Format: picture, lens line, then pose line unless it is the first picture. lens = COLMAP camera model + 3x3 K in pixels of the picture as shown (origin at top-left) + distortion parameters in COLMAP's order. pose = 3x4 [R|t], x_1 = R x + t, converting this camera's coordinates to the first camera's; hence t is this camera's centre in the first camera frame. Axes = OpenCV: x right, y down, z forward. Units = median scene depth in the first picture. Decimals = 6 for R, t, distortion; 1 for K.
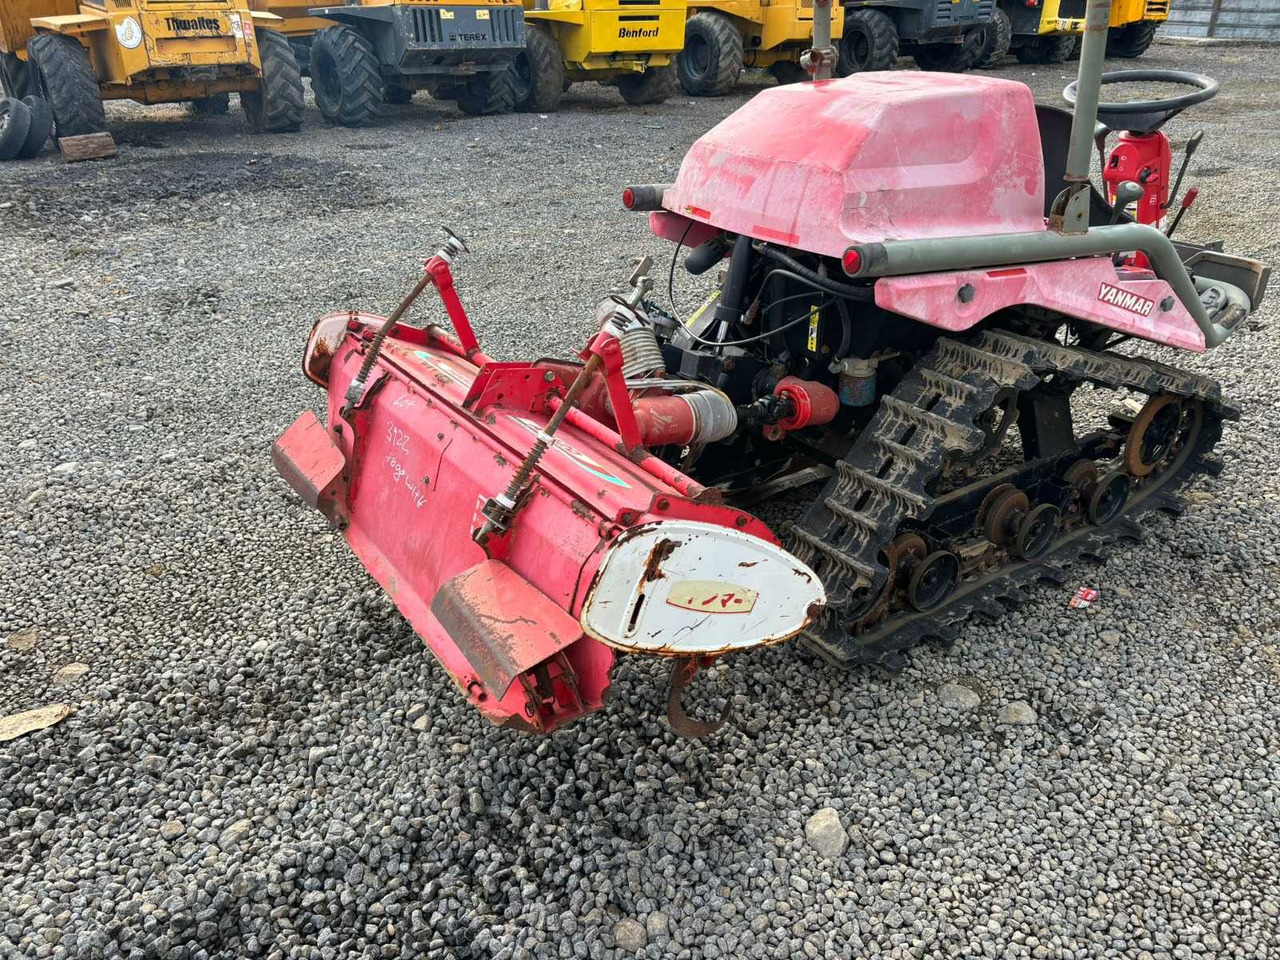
lens RADIAL K [[961.6, 0, 636.3], [0, 961.6, 486.5], [0, 0, 1]] dist [0.045160, -0.049723]
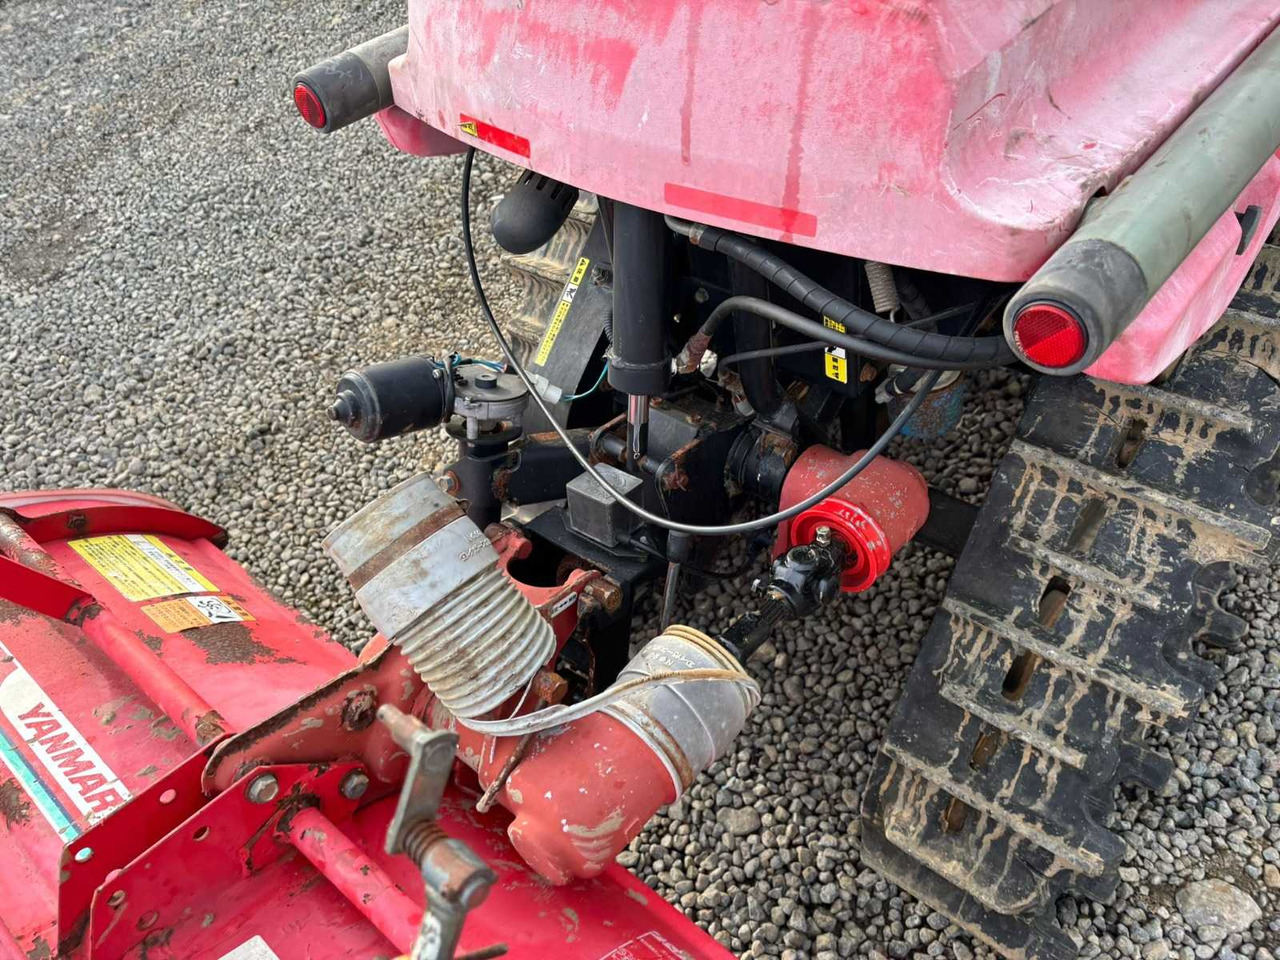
lens RADIAL K [[961.6, 0, 644.8], [0, 961.6, 472.0], [0, 0, 1]] dist [0.045160, -0.049723]
pose [[0.948076, -0.305735, 0.087619, 0.048644], [0.264296, 0.910619, 0.317680, -0.282634], [-0.176914, -0.278027, 0.944141, 0.615198]]
